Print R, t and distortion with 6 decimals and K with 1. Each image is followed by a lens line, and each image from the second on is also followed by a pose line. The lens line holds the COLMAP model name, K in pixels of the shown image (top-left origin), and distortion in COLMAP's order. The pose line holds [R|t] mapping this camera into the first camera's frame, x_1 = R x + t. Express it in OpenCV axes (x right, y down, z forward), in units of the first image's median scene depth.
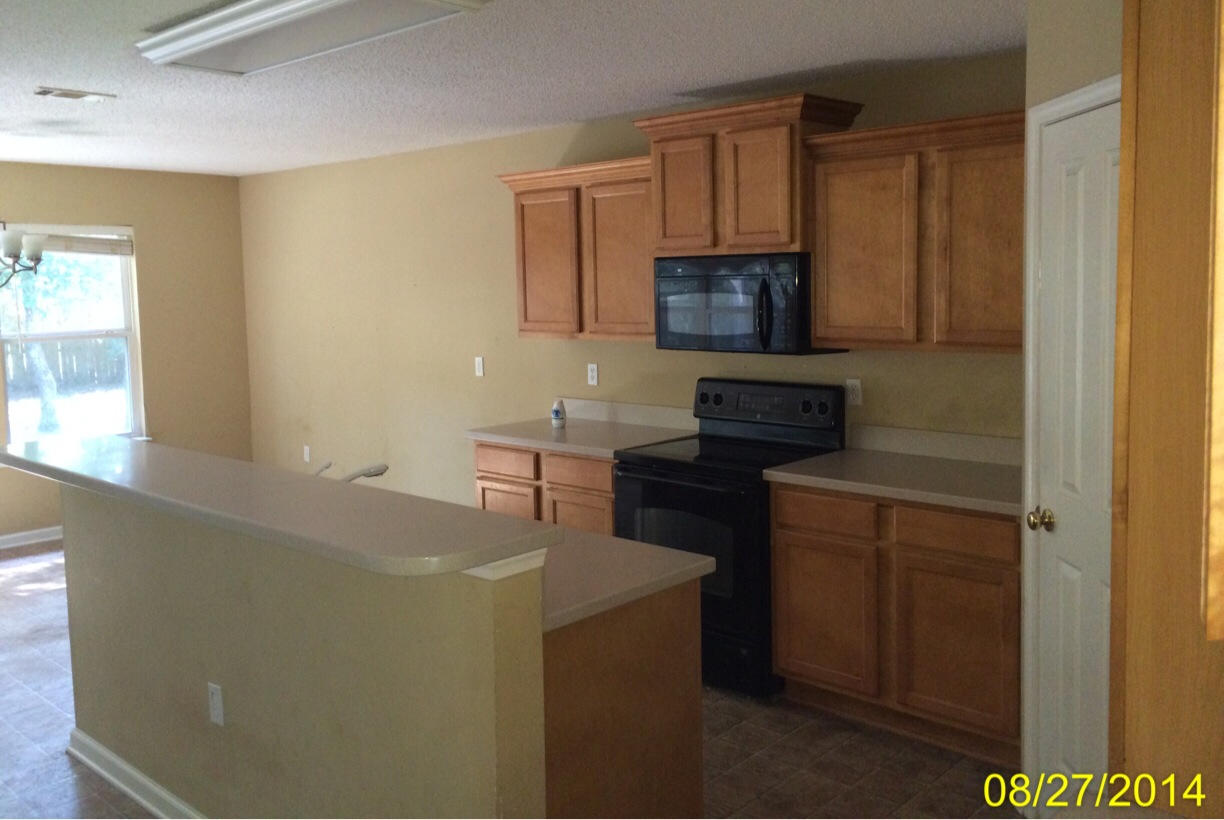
lens RADIAL K [[1043.8, 0, 613.6], [0, 1043.8, 366.2], [0, 0, 1]] dist [0.030763, -0.006629]
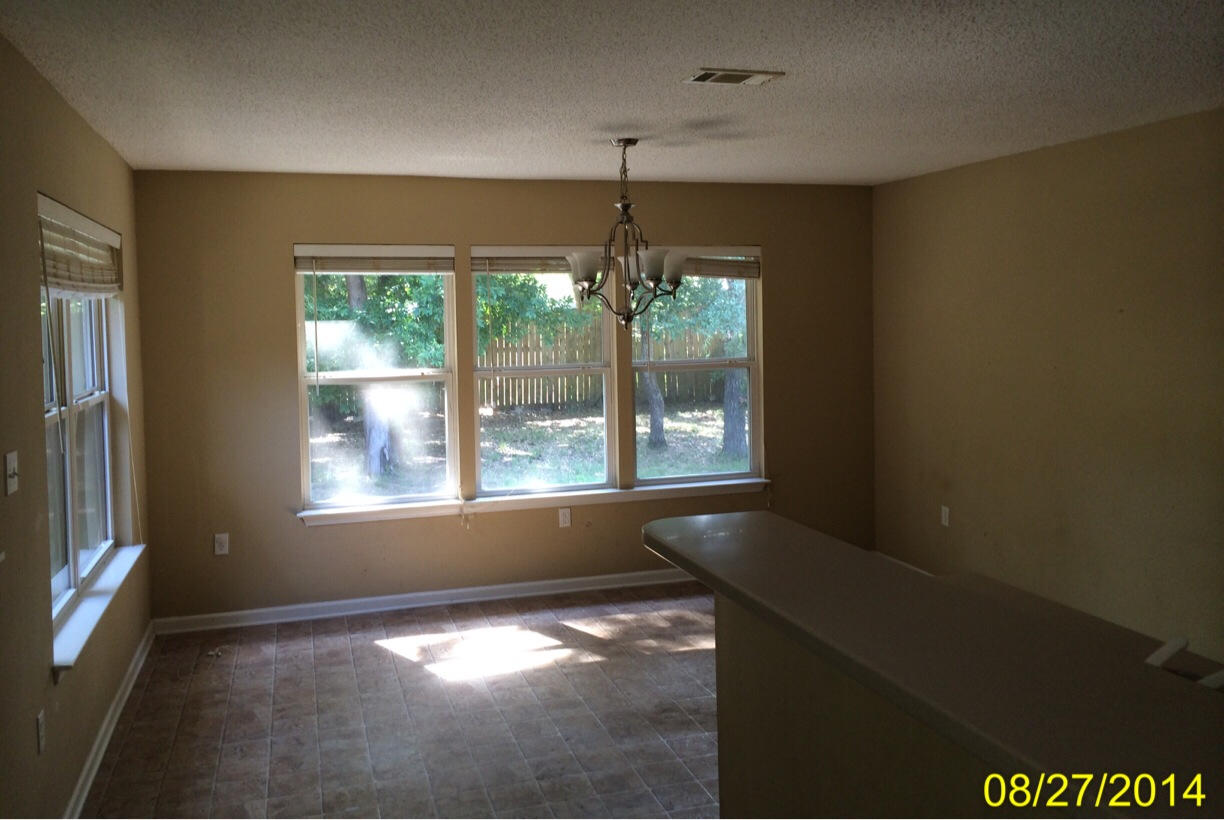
lens RADIAL K [[1043.8, 0, 613.6], [0, 1043.8, 366.2], [0, 0, 1]] dist [0.030763, -0.006629]
pose [[0.863650, 0.028777, -0.503269, -0.129766], [-0.039806, 0.999145, -0.011180, -0.016648], [0.502517, 0.029689, 0.864057, 0.188356]]
